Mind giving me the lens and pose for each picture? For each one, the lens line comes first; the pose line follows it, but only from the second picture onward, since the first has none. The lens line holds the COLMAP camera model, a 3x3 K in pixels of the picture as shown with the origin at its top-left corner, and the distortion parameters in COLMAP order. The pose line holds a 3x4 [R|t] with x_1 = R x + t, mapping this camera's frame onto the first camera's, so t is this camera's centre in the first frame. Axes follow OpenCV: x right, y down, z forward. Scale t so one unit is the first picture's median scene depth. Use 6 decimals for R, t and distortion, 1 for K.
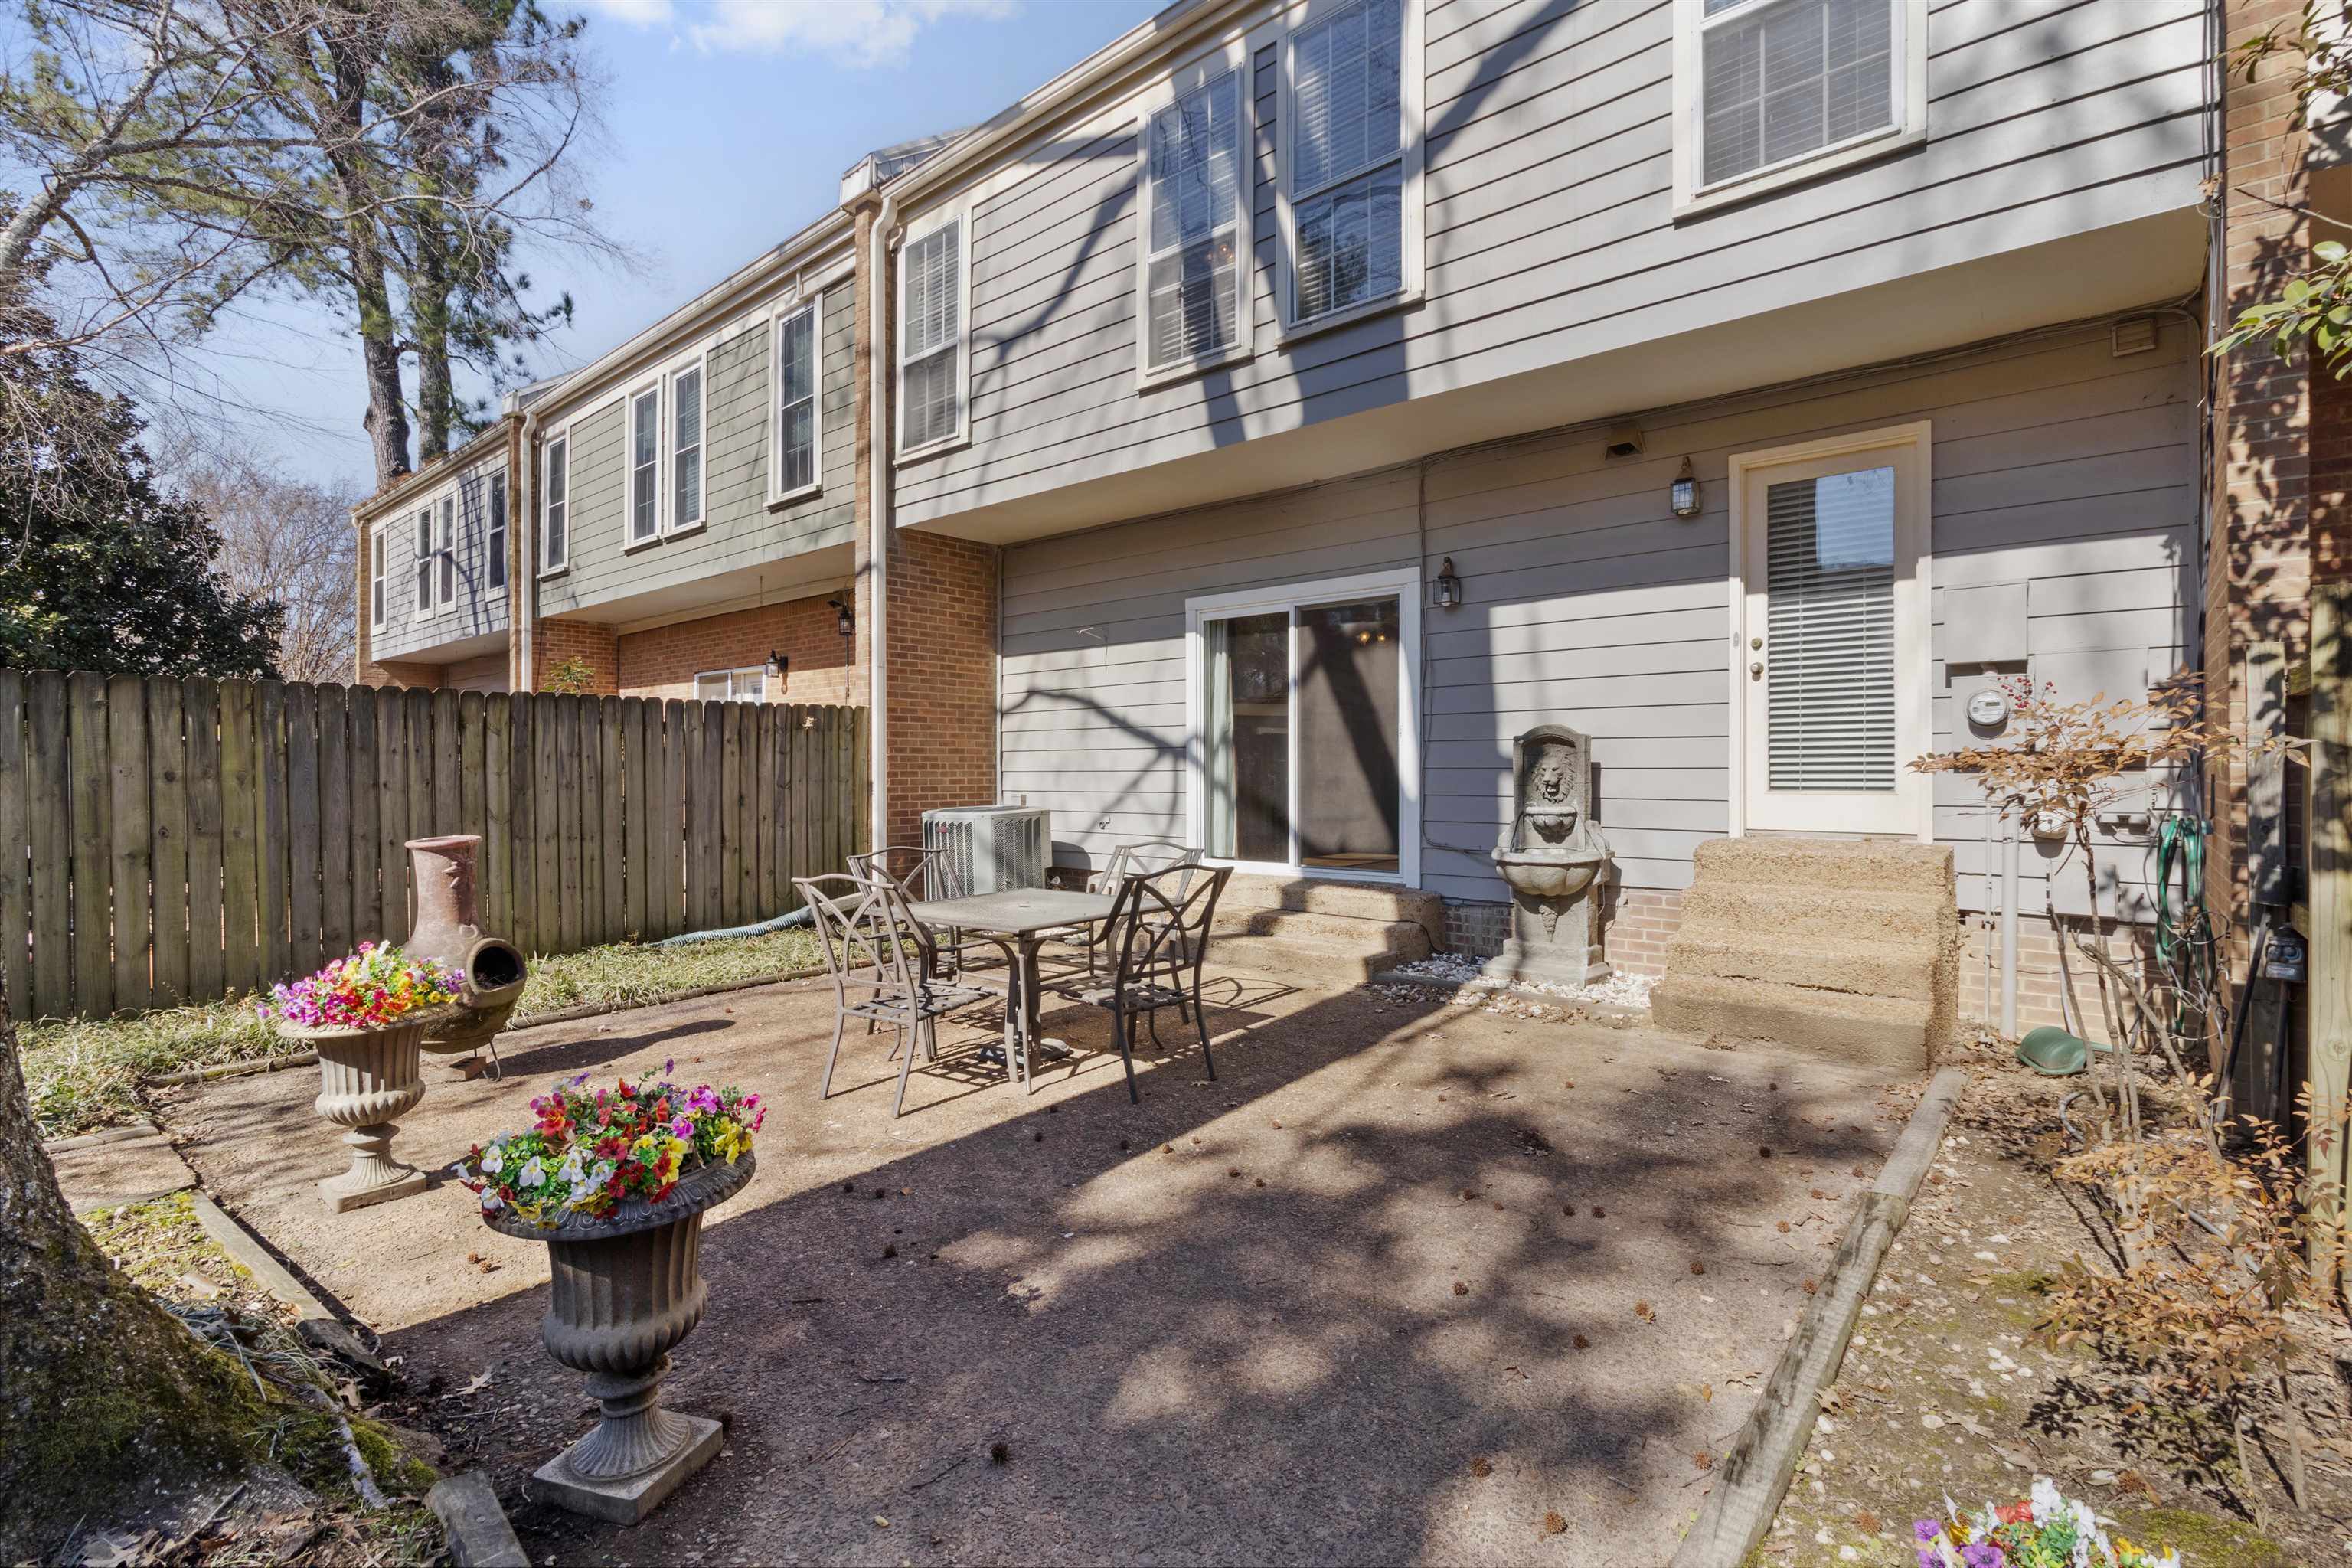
lens RADIAL K [[1088.9, 0, 1178.9], [0, 1088.9, 772.2], [0, 0, 1]] dist [0.003626, -0.001145]
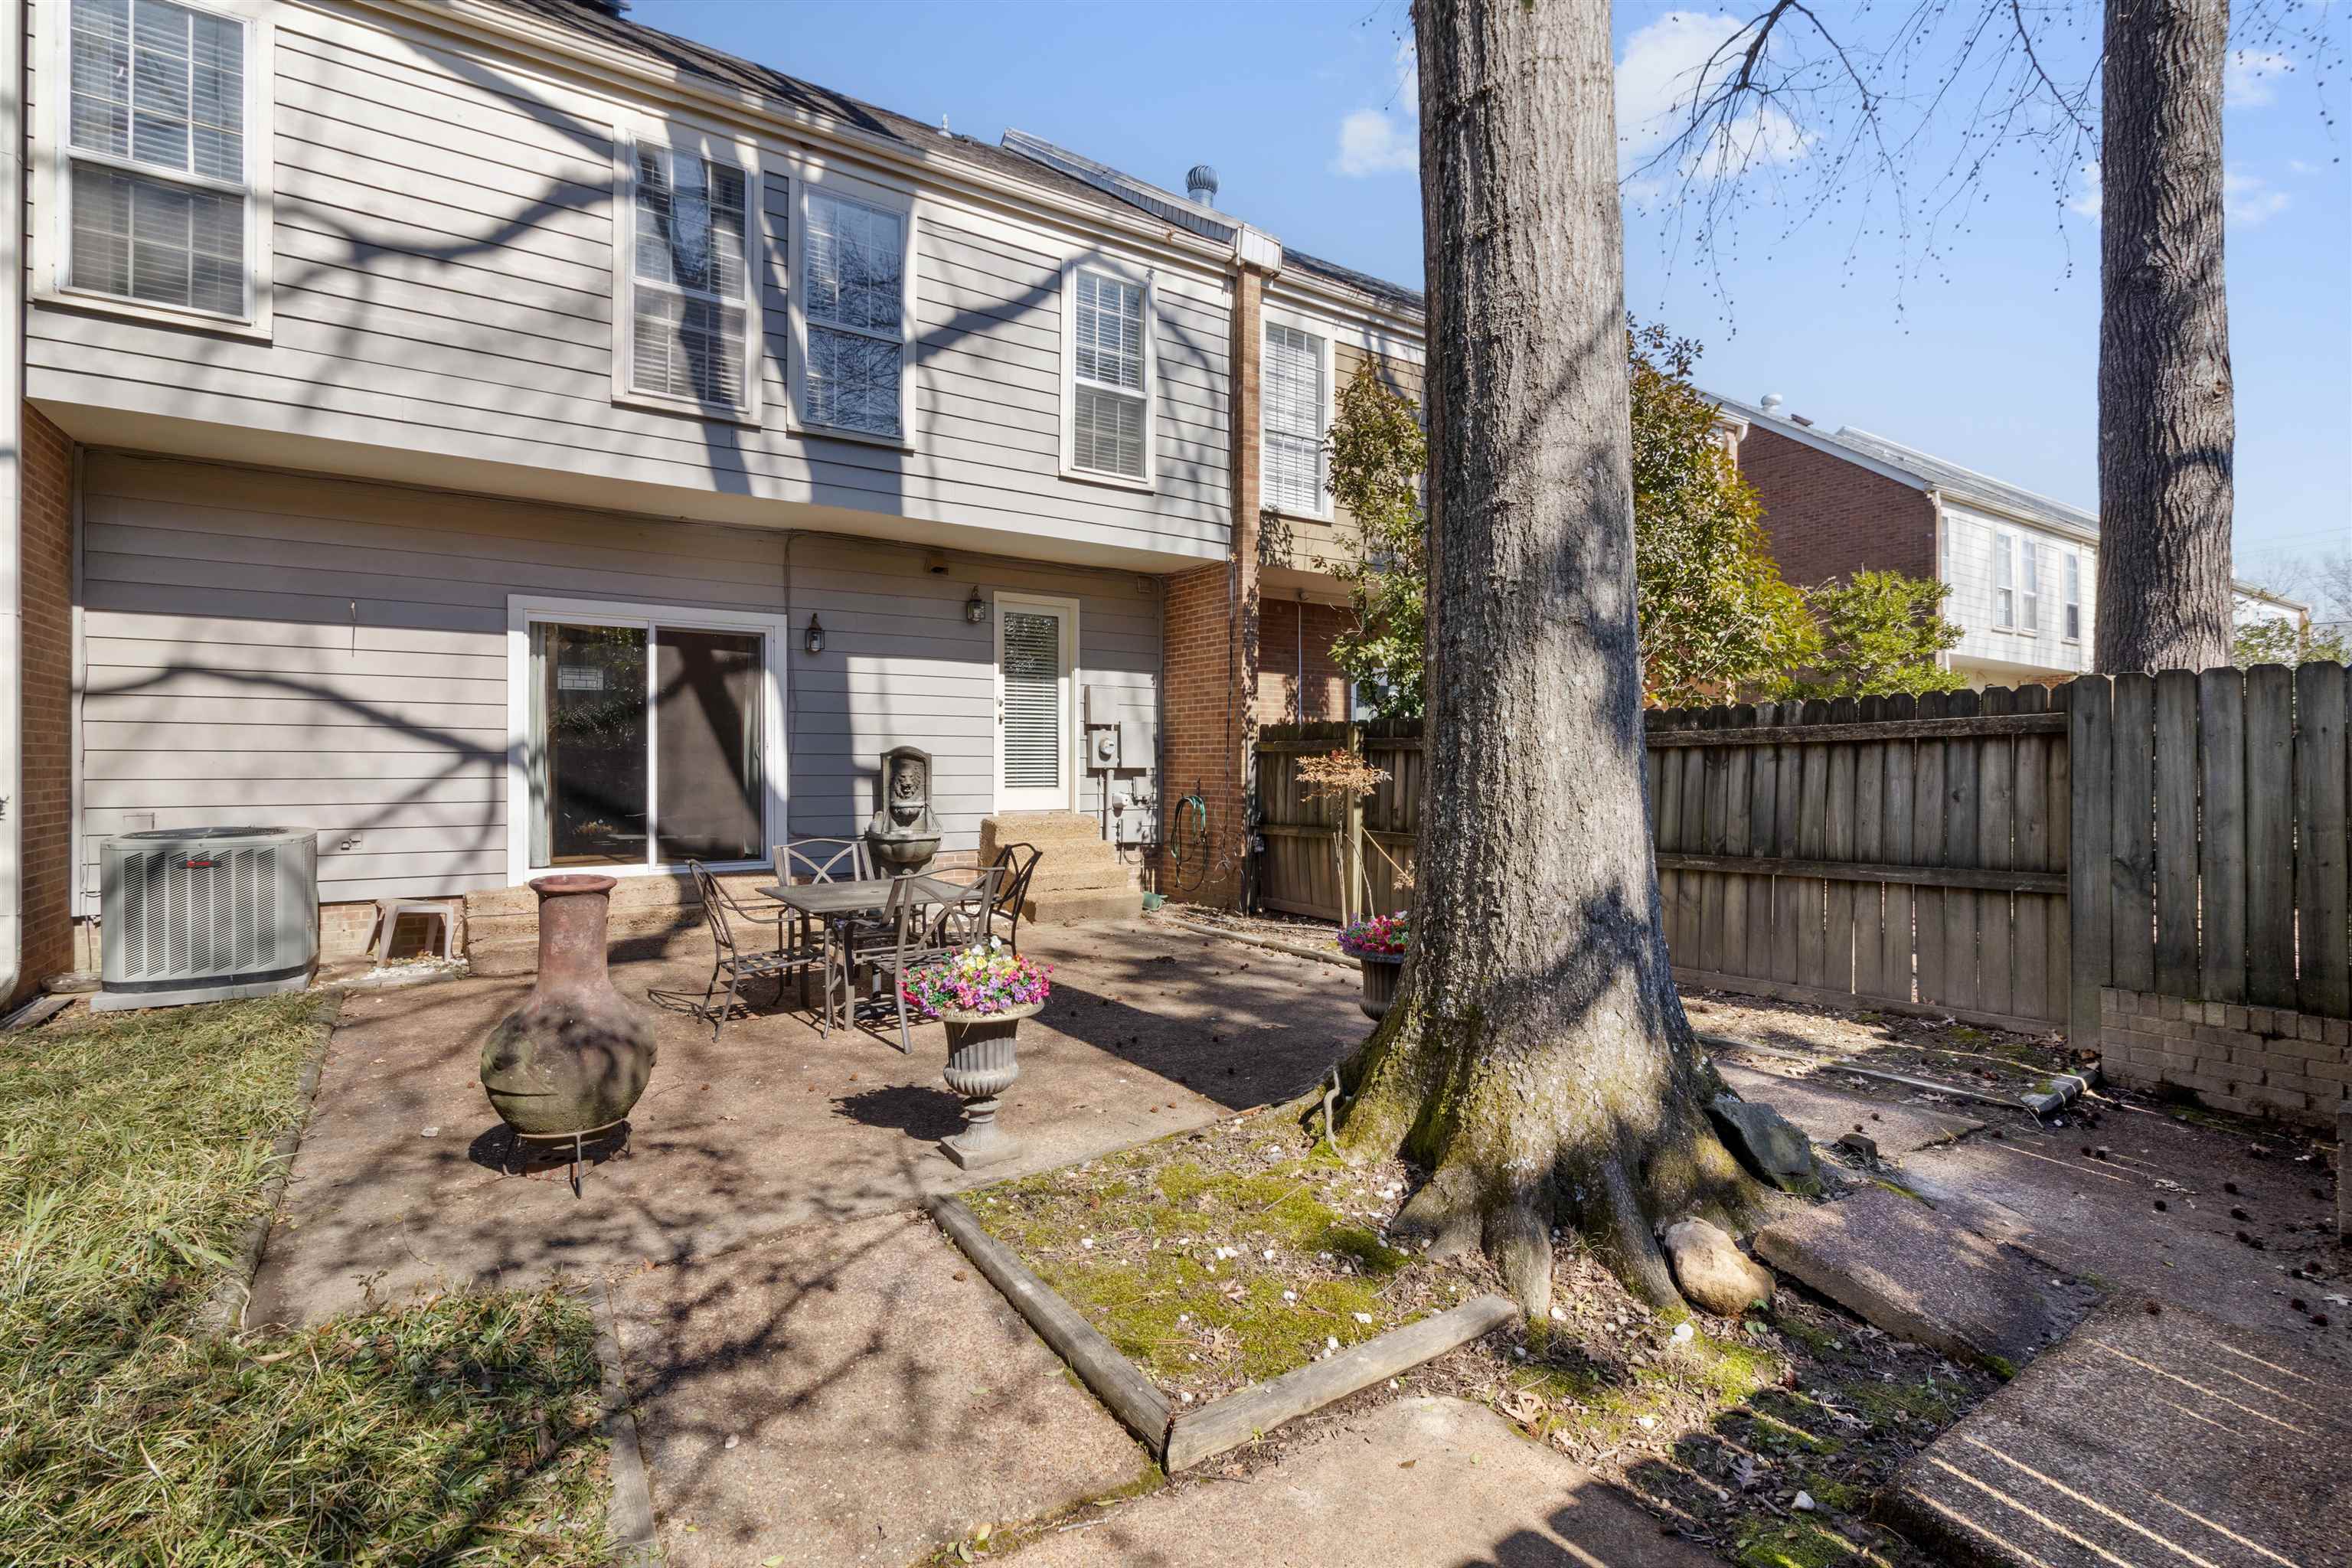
lens RADIAL K [[1088.9, 0, 1180.6], [0, 1088.9, 778.9], [0, 0, 1]] dist [0.003626, -0.001145]
pose [[0.252269, -0.009393, 0.967612, -0.899648], [-0.003266, 0.999939, 0.010558, -0.014666], [-0.967652, -0.005824, 0.252223, 0.246651]]
